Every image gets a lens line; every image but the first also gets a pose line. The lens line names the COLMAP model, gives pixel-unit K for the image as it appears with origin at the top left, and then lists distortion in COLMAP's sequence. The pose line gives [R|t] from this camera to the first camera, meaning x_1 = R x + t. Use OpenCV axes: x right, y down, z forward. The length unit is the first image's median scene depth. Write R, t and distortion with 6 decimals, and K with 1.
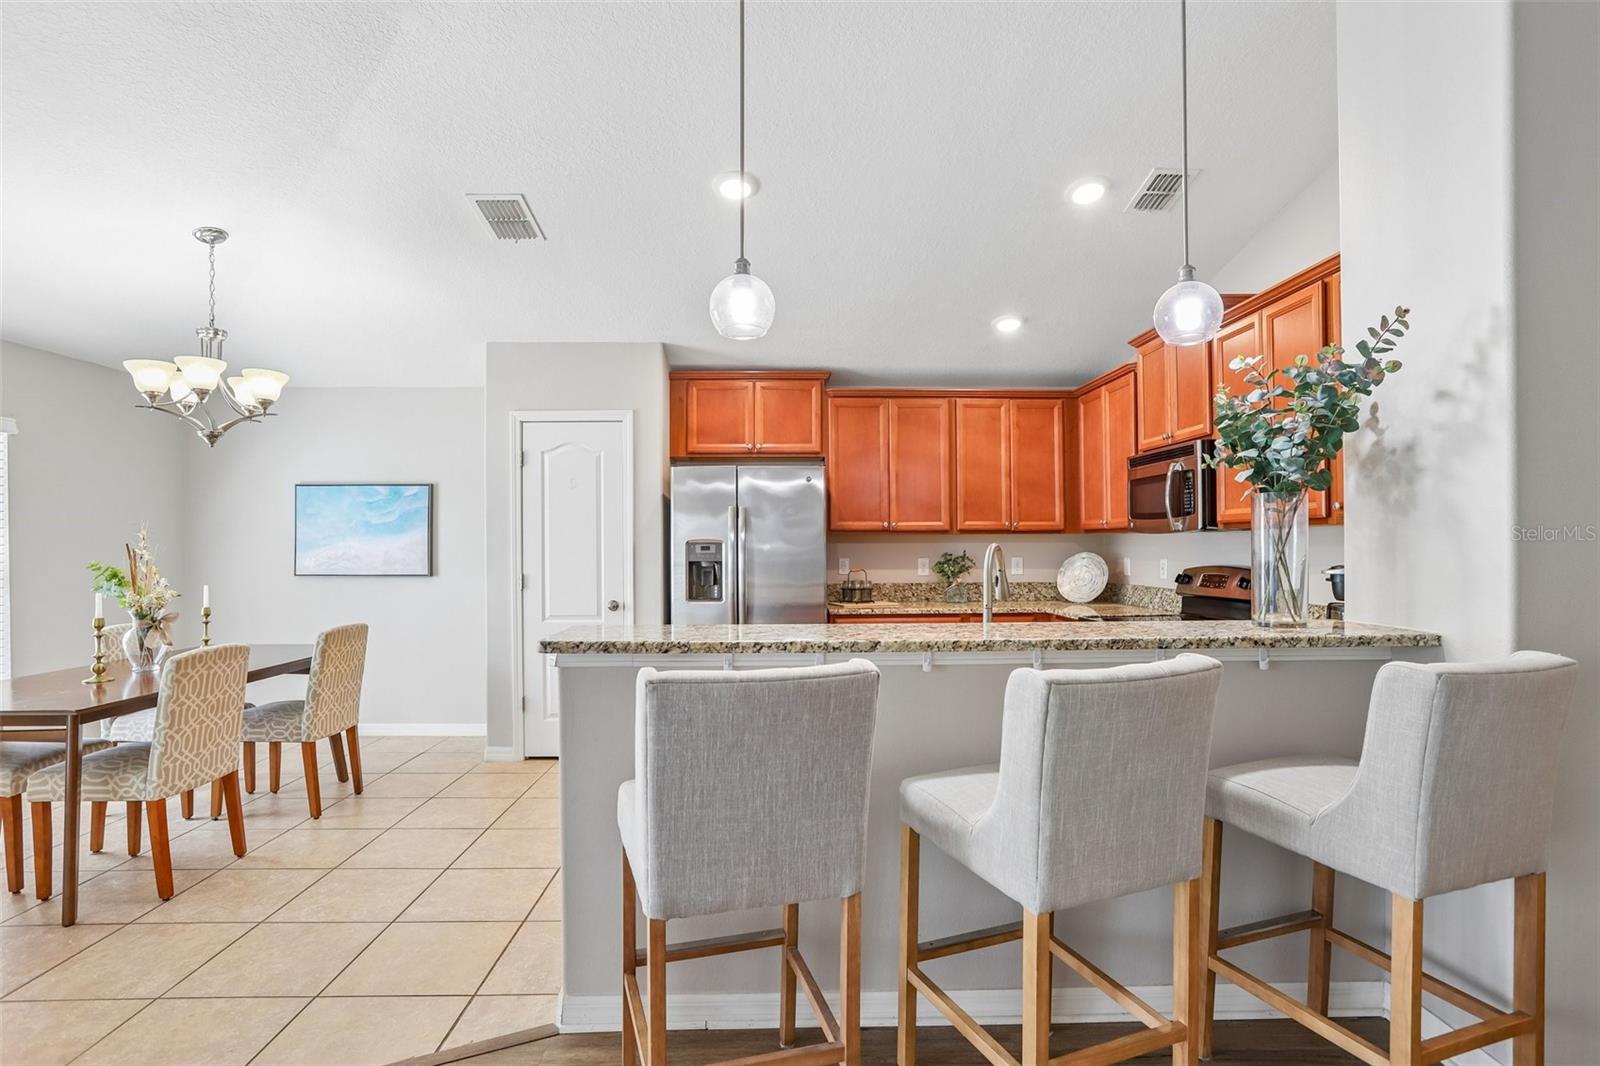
lens RADIAL K [[791.2, 0, 794.8], [0, 791.2, 545.3], [0, 0, 1]] dist [-0.053037, 0.030492]
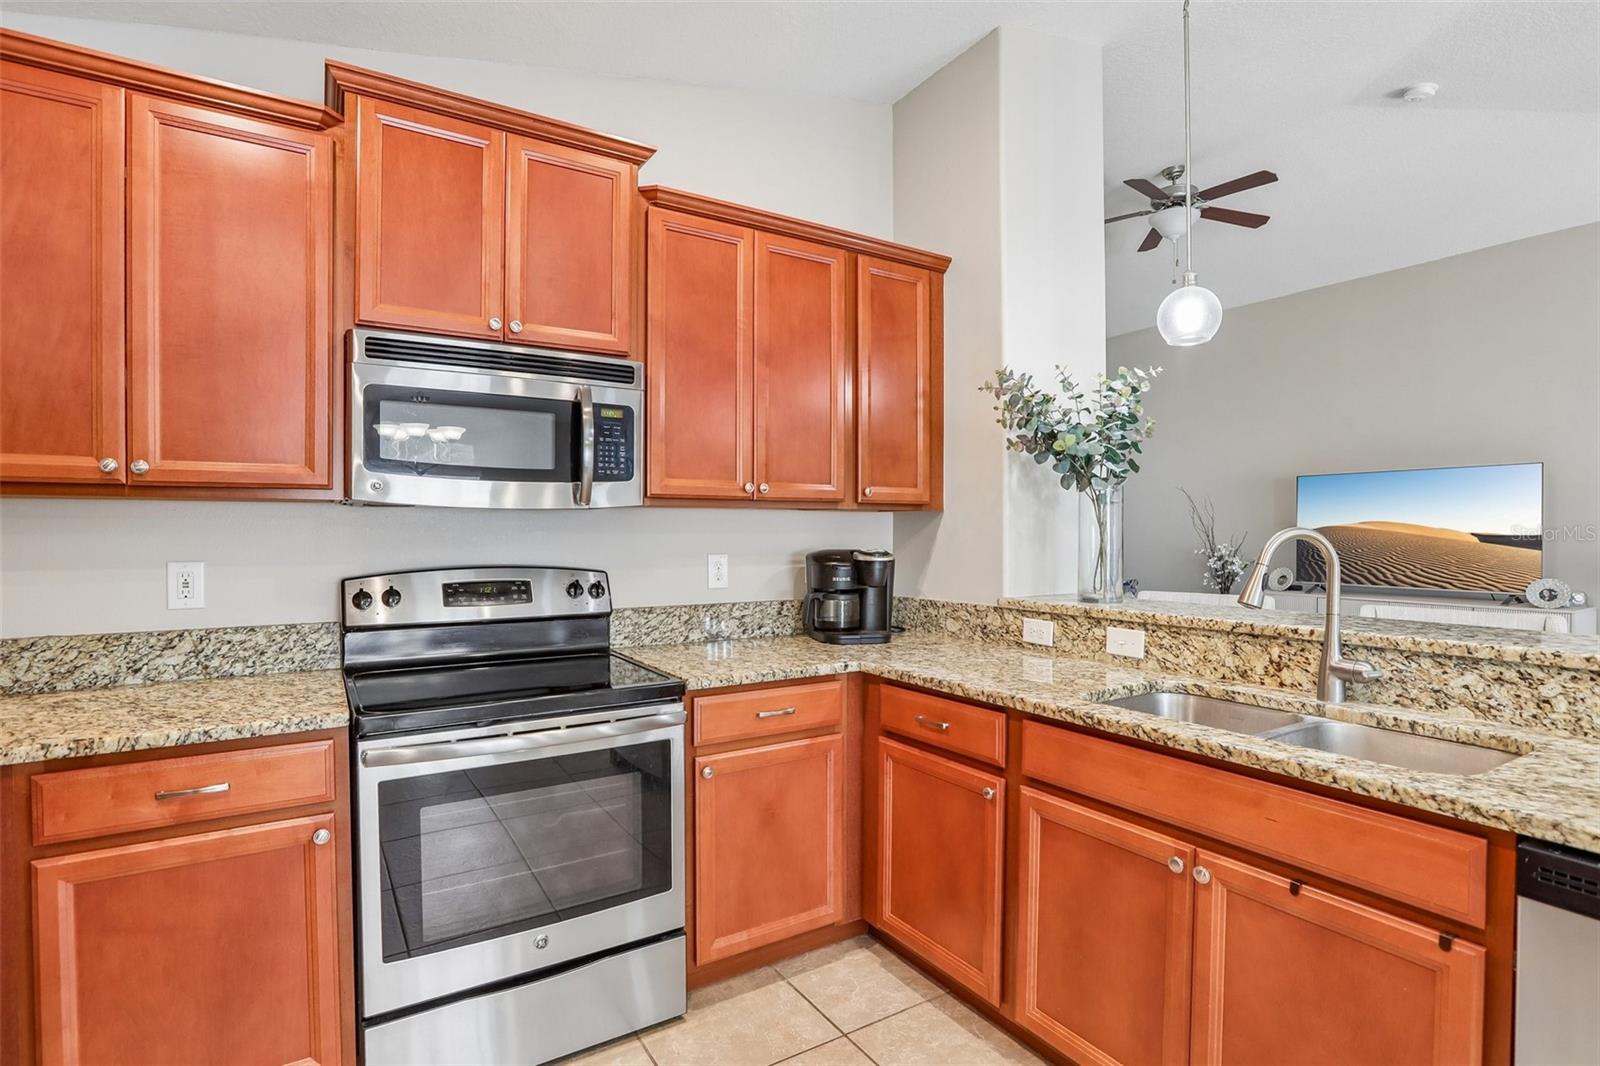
lens RADIAL K [[771.0, 0, 790.2], [0, 771.0, 544.3], [0, 0, 1]] dist [-0.049463, 0.016271]
pose [[-0.509528, -0.010198, 0.860394, -0.070562], [0.000149, 0.999929, 0.011940, 0.003247], [-0.860454, 0.006212, -0.509490, 1.137273]]
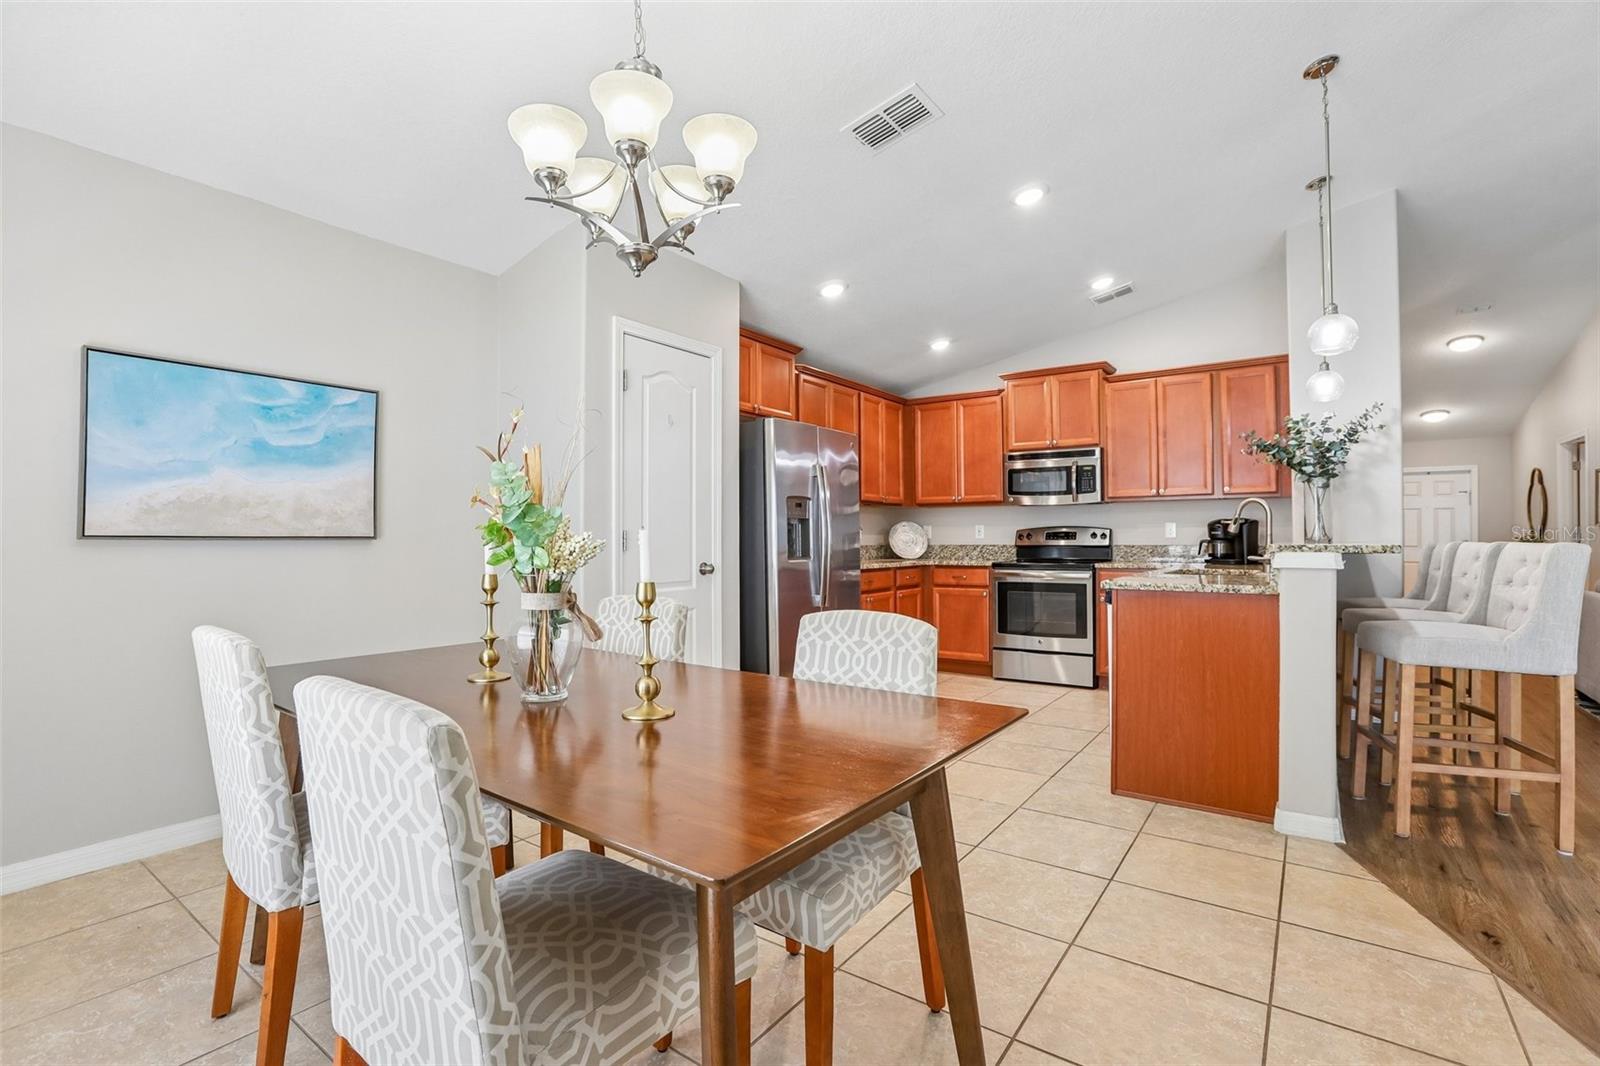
lens RADIAL K [[731.3, 0, 789.7], [0, 731.3, 528.8], [0, 0, 1]] dist [-0.073772, 0.042750]
pose [[0.608379, 0.012617, 0.793546, -1.018354], [-0.000201, 0.999876, -0.015744, 0.057339], [-0.793646, 0.009419, 0.608306, 0.556156]]
